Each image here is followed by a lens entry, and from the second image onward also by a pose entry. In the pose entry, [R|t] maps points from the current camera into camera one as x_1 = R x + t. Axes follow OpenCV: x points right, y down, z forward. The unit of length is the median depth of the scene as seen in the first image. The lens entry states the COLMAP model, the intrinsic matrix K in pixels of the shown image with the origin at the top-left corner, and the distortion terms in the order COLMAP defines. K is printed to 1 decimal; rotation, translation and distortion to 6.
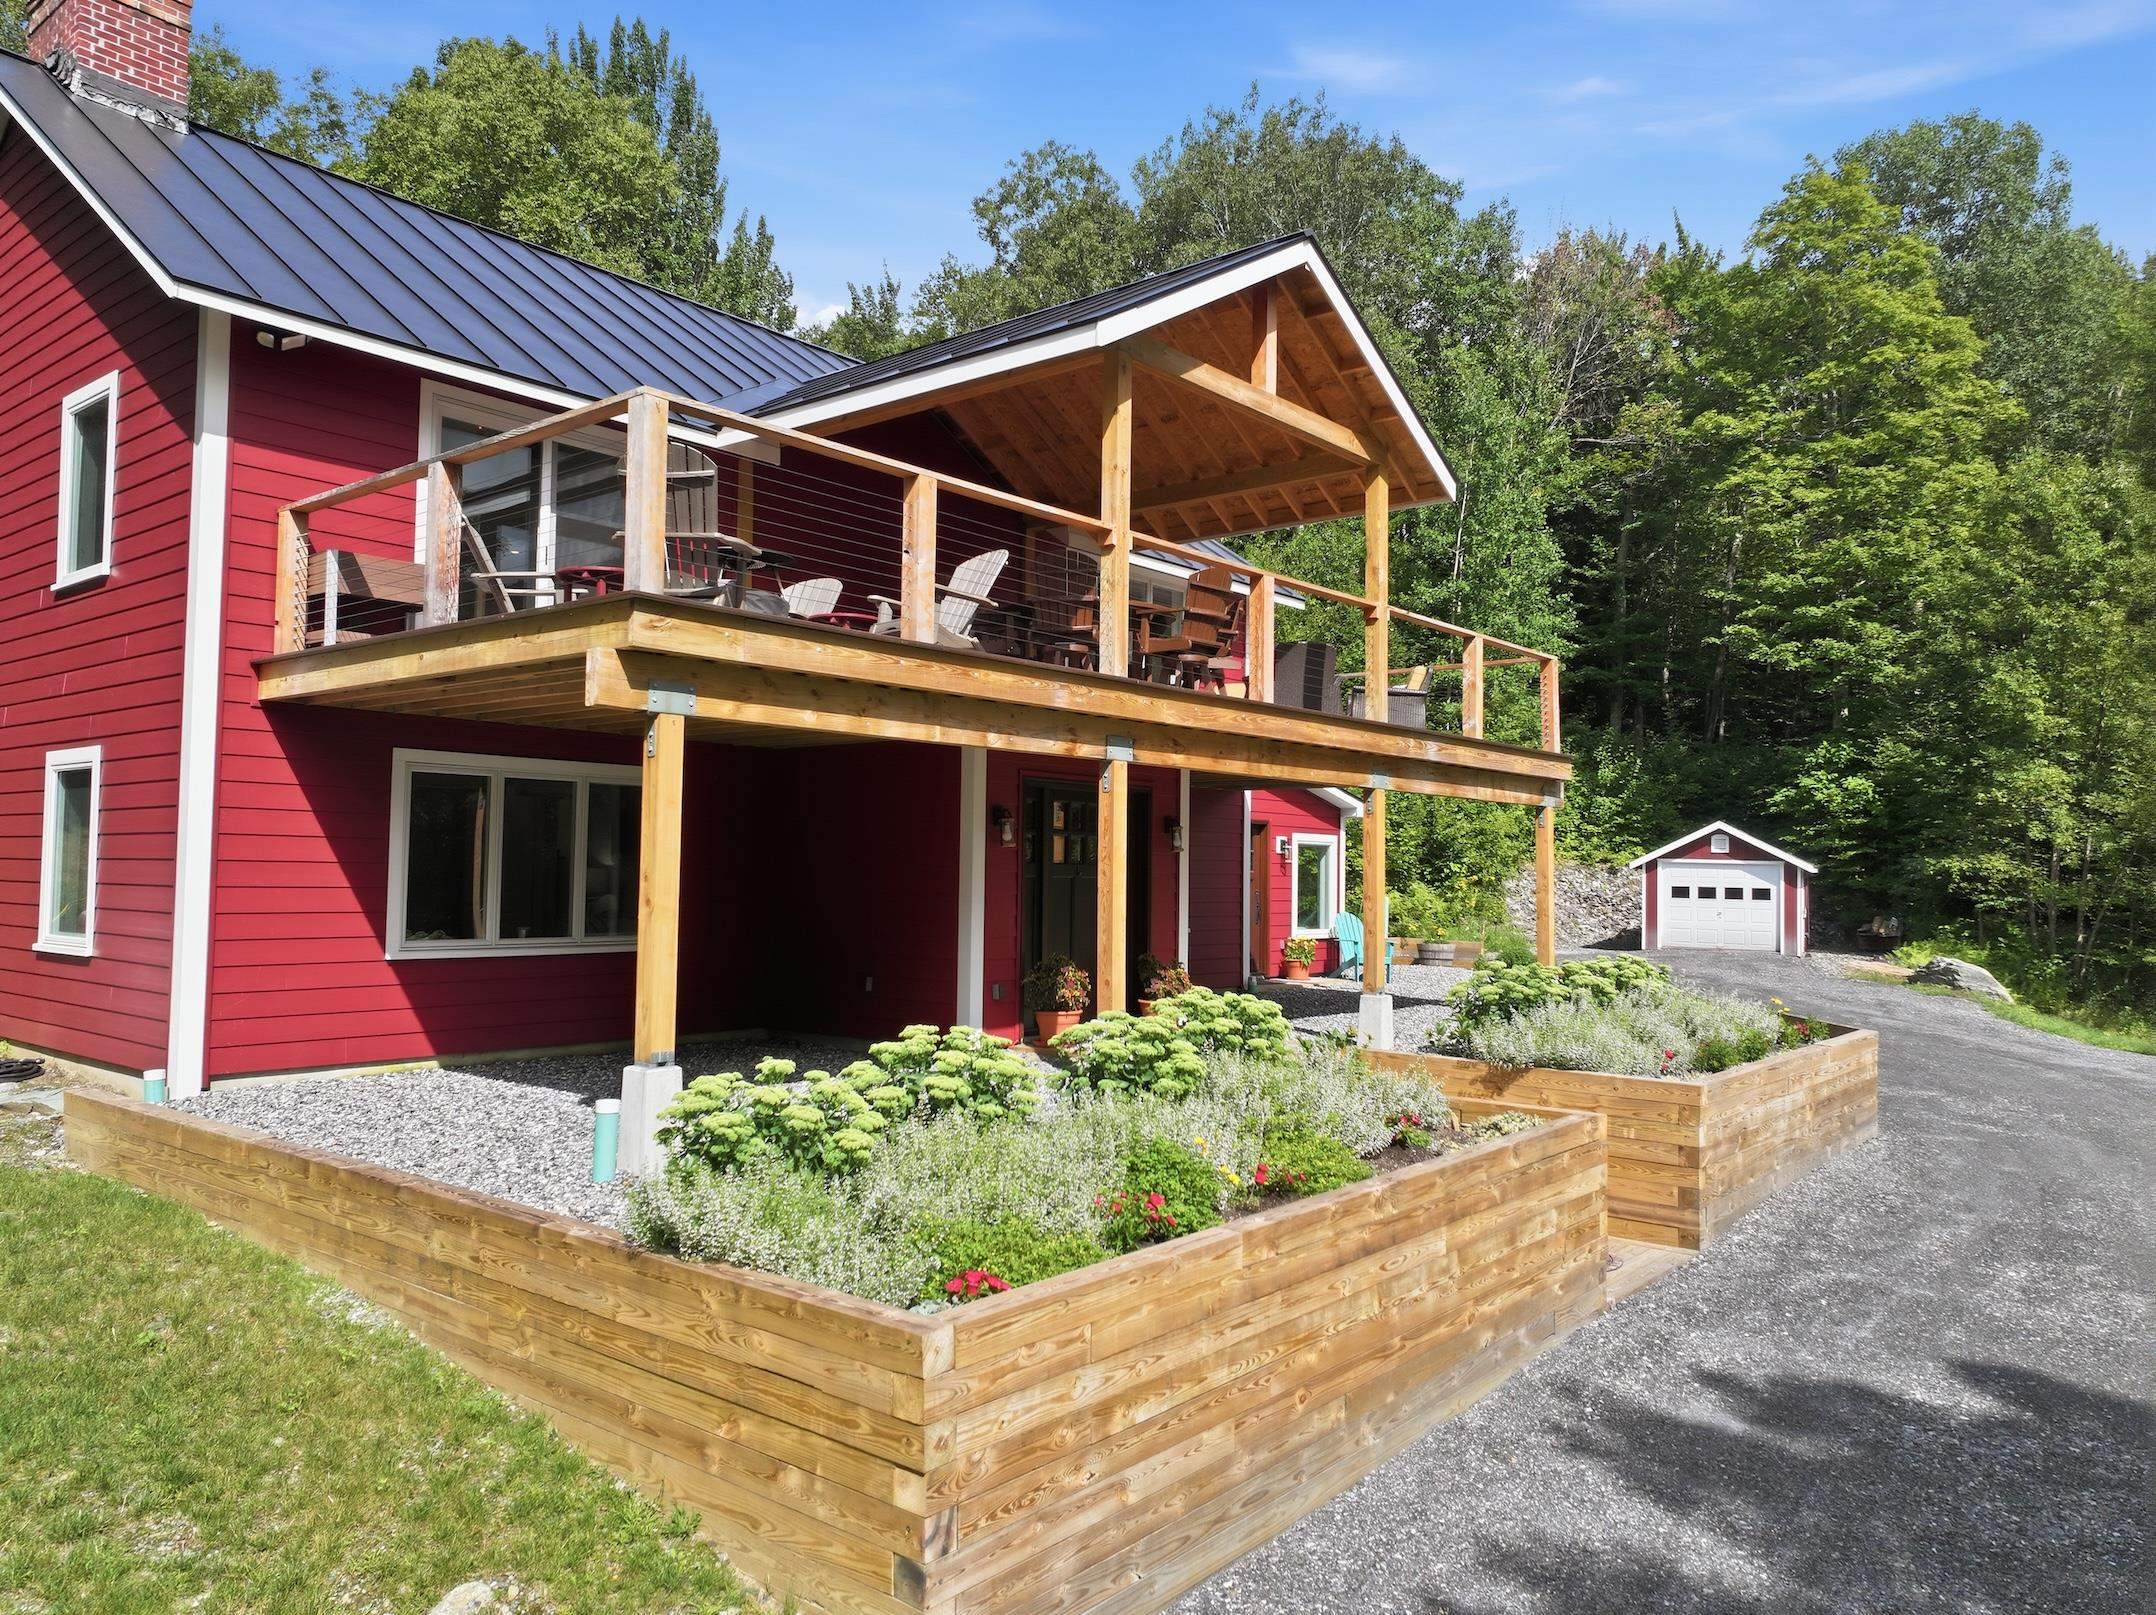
lens RADIAL K [[1502.4, 0, 1082.5], [0, 1502.4, 804.3], [0, 0, 1]] dist [0.000923, 0.002348]
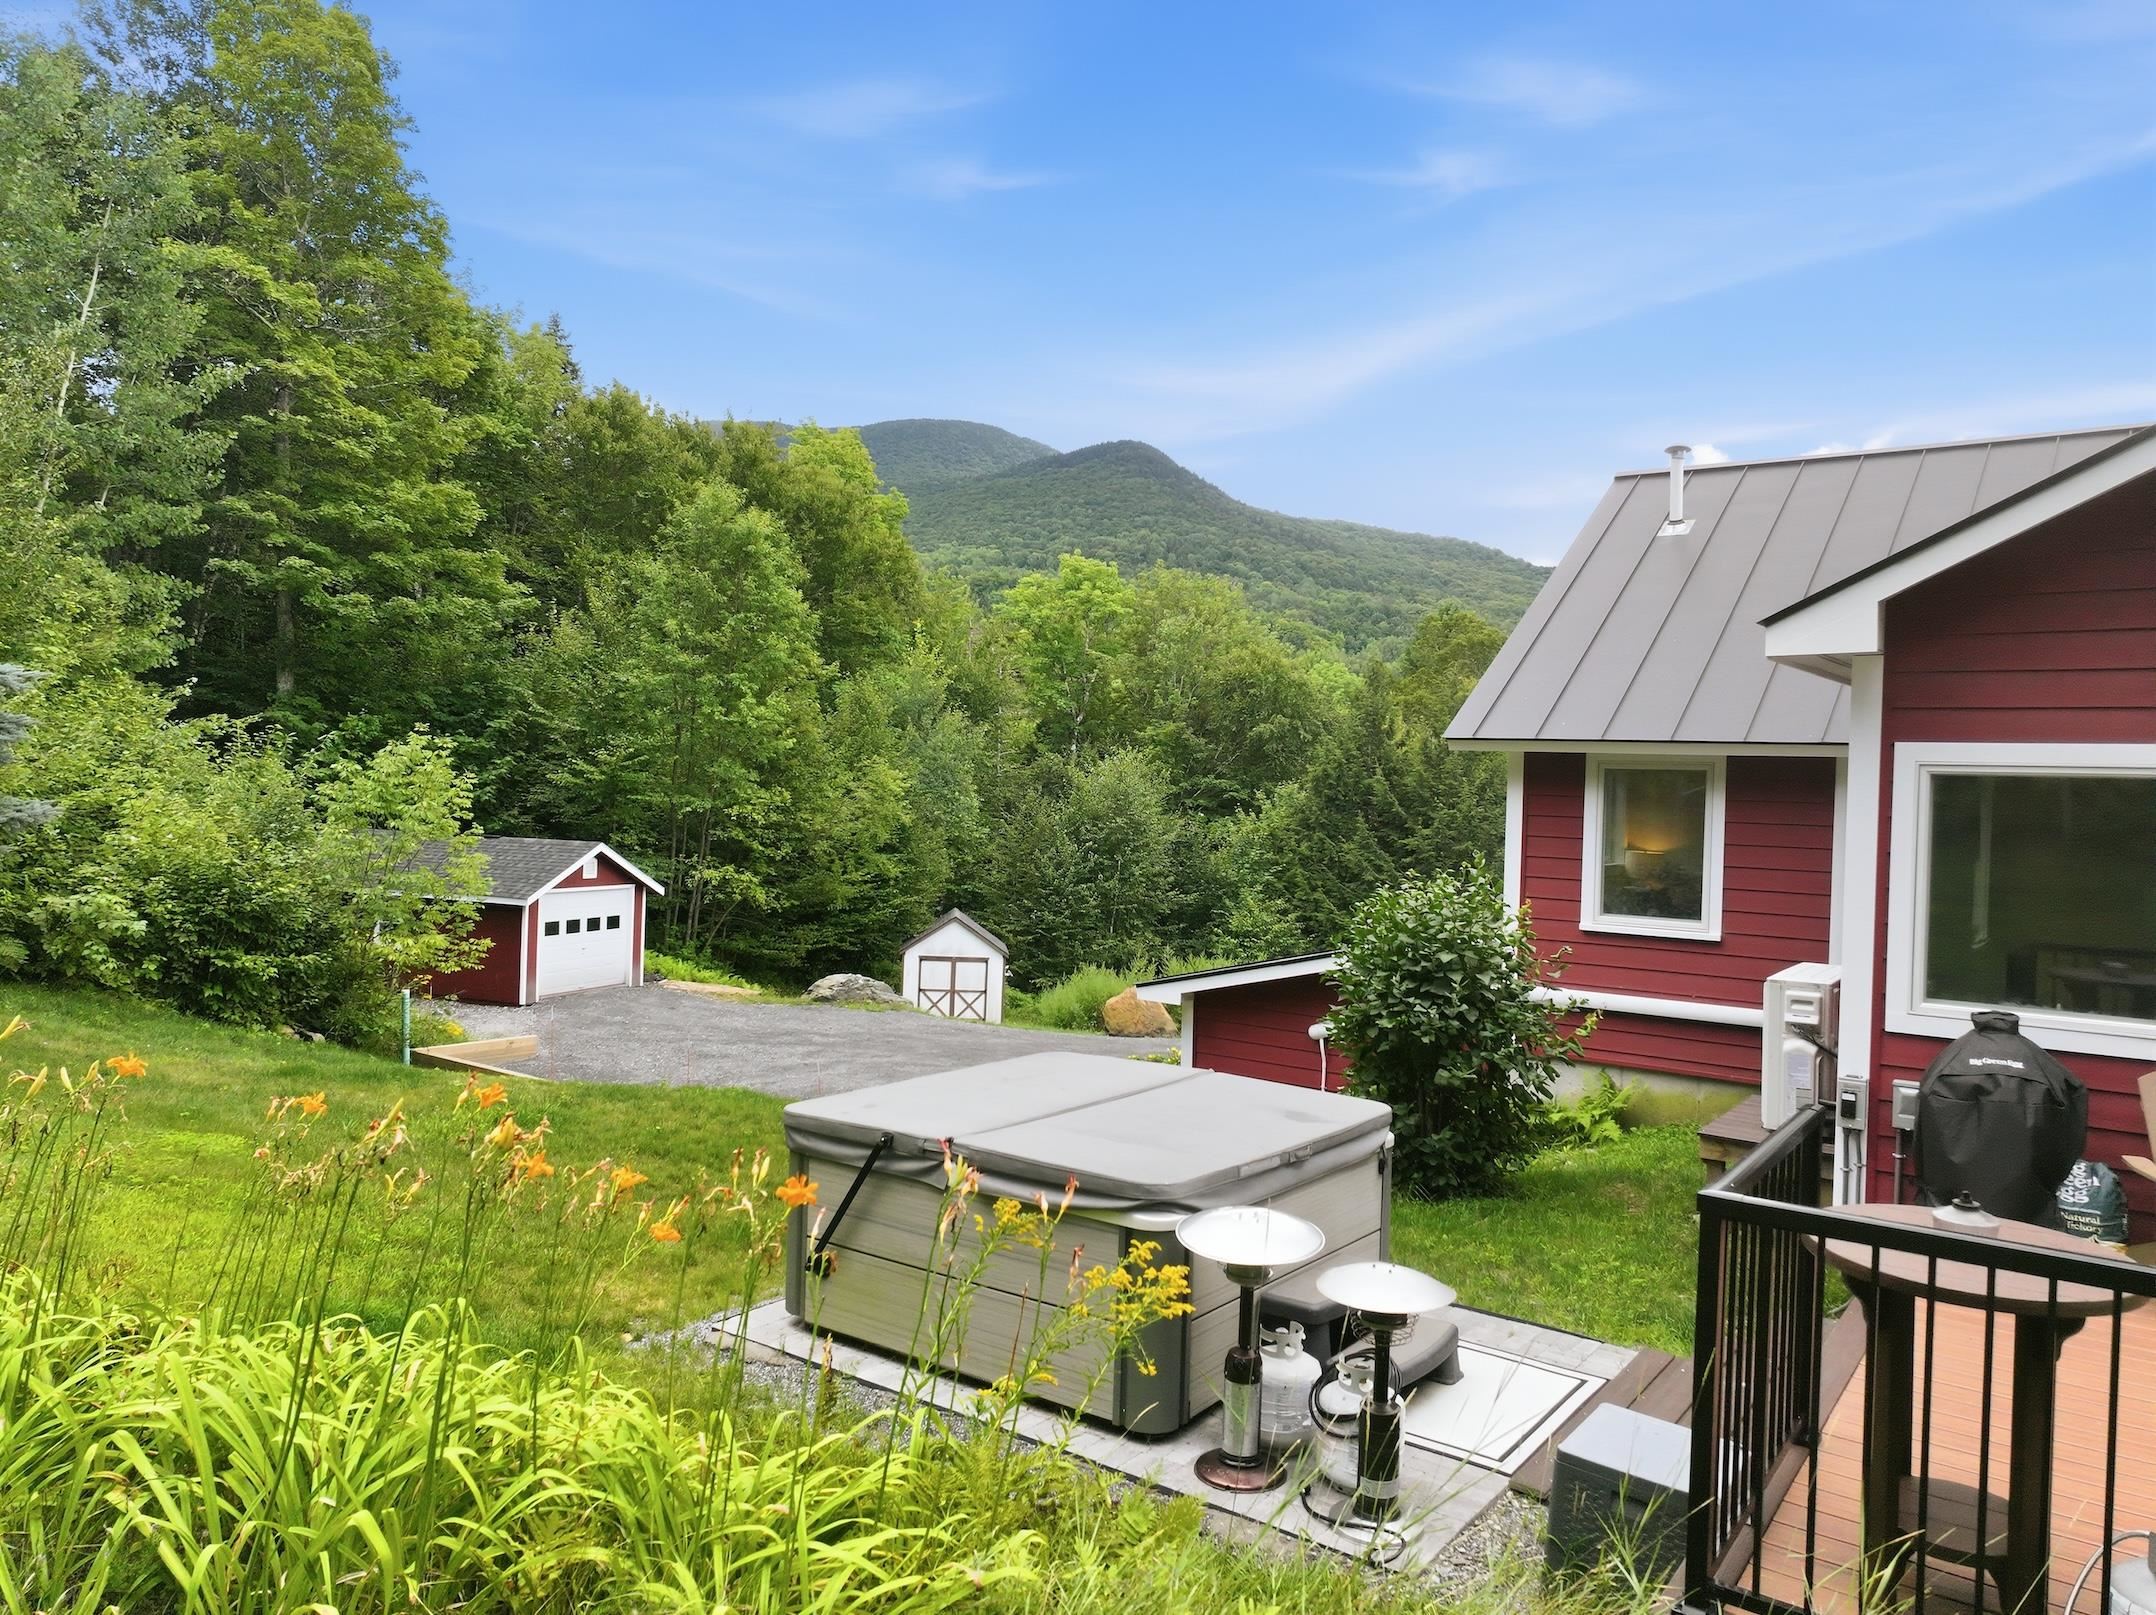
lens RADIAL K [[1502.4, 0, 1082.5], [0, 1502.4, 804.3], [0, 0, 1]] dist [0.000923, 0.002348]
pose [[-0.059098, -0.027419, 0.997876, -1.492908], [-0.077413, 0.996738, 0.022803, -0.170923], [-0.995246, -0.075901, -0.061028, 2.691245]]
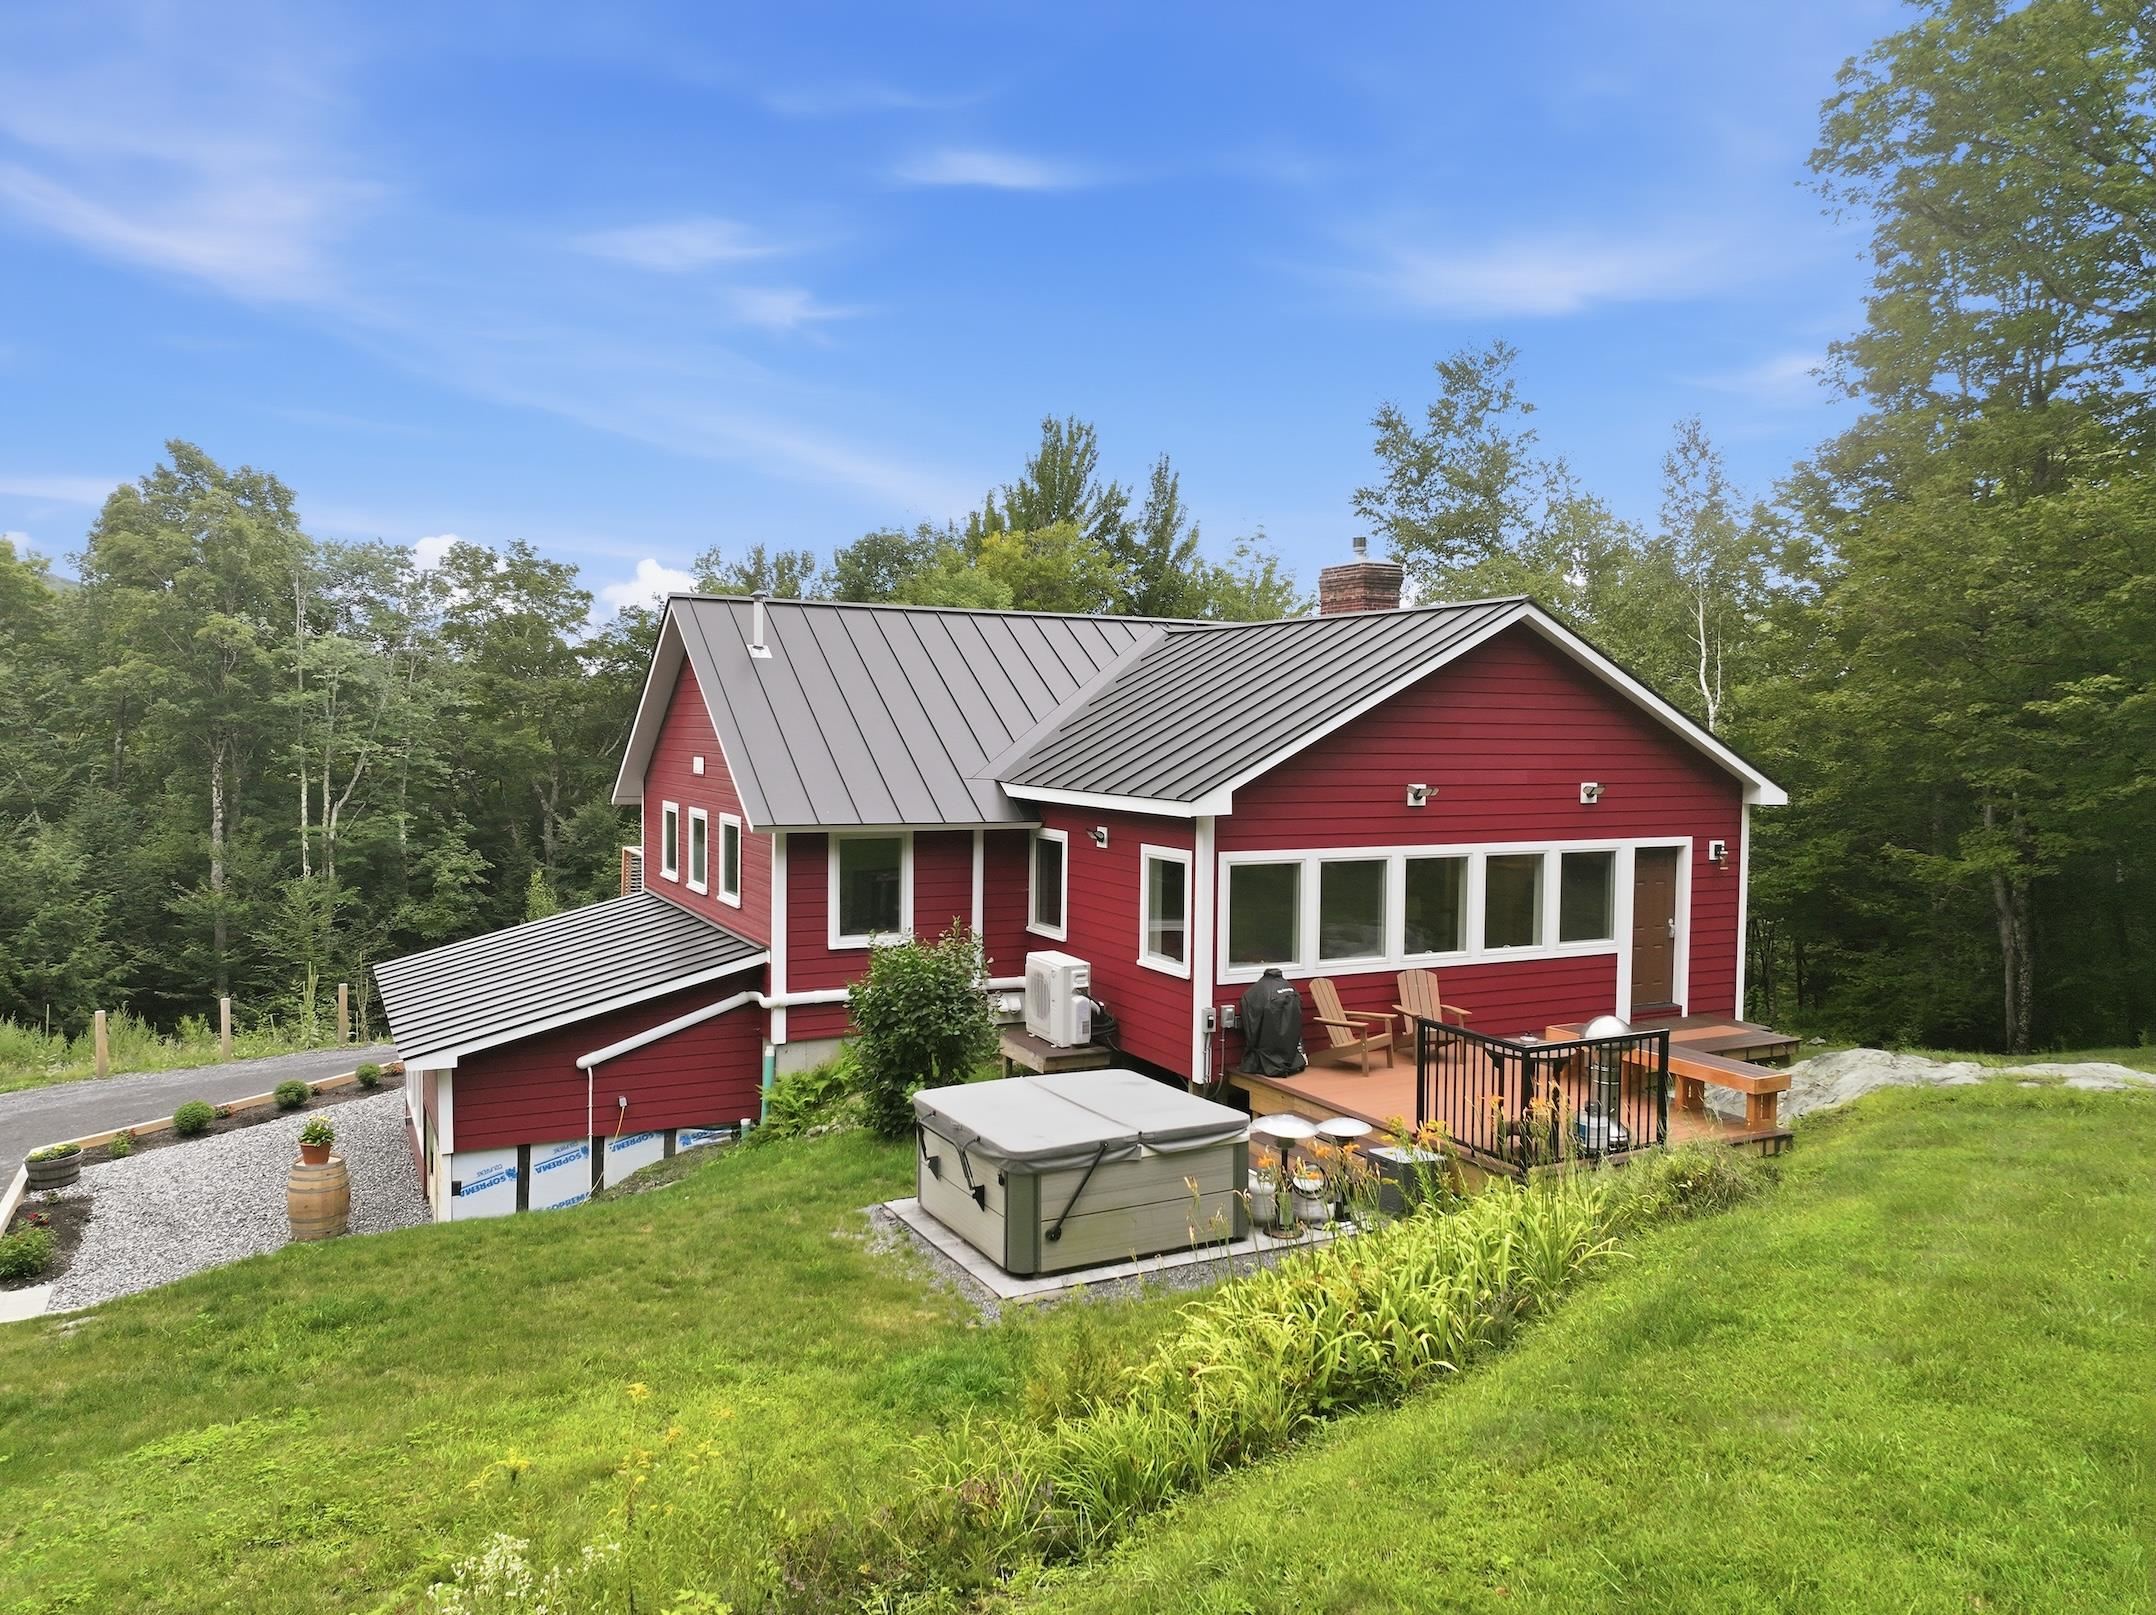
lens RADIAL K [[1502.4, 0, 1082.5], [0, 1502.4, 804.3], [0, 0, 1]] dist [0.000923, 0.002348]
pose [[-0.923608, -0.036524, 0.381595, -1.273868], [-0.038253, 0.999263, 0.003055, -0.256885], [-0.381425, -0.011776, -0.924325, 3.688330]]
